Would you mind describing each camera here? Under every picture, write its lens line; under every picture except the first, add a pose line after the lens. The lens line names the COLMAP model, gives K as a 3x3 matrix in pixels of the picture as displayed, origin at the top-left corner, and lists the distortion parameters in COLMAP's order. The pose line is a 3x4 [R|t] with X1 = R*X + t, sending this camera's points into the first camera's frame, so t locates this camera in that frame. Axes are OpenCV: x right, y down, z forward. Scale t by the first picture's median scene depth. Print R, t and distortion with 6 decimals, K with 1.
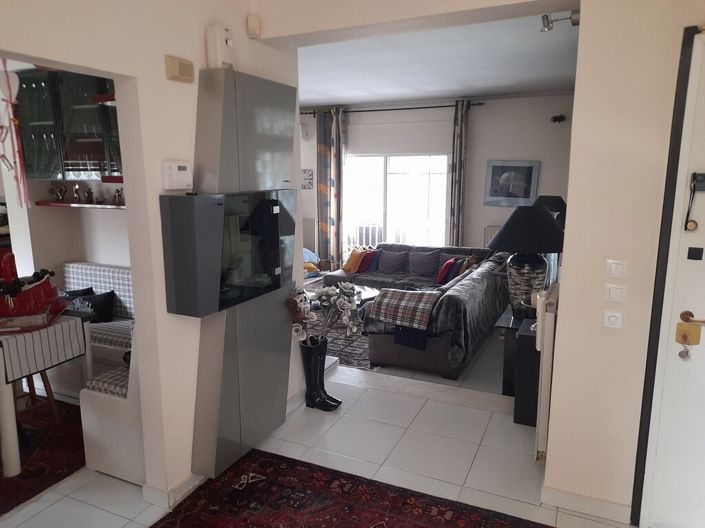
lens RADIAL K [[514.6, 0, 352.5], [0, 514.6, 264.0], [0, 0, 1]] dist [0.048527, -0.041656]
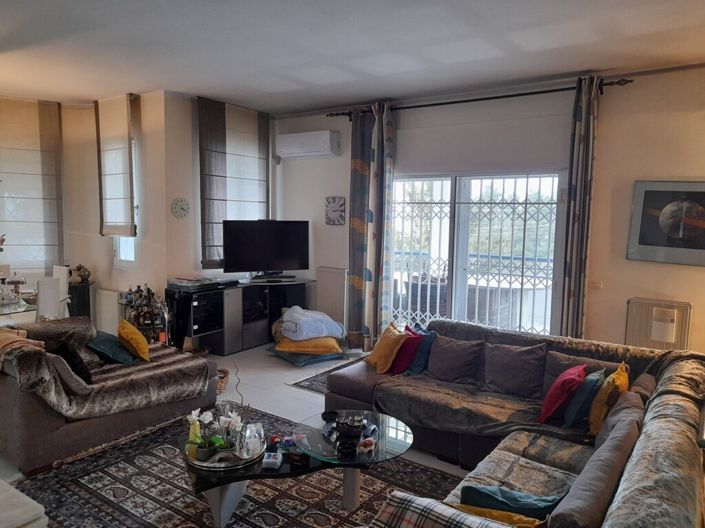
lens RADIAL K [[514.6, 0, 352.5], [0, 514.6, 264.0], [0, 0, 1]] dist [0.048527, -0.041656]
pose [[0.986818, 0.037368, -0.157458, 0.044420], [-0.050202, 0.995662, -0.078335, -0.045086], [0.153847, 0.085207, 0.984414, 0.360052]]
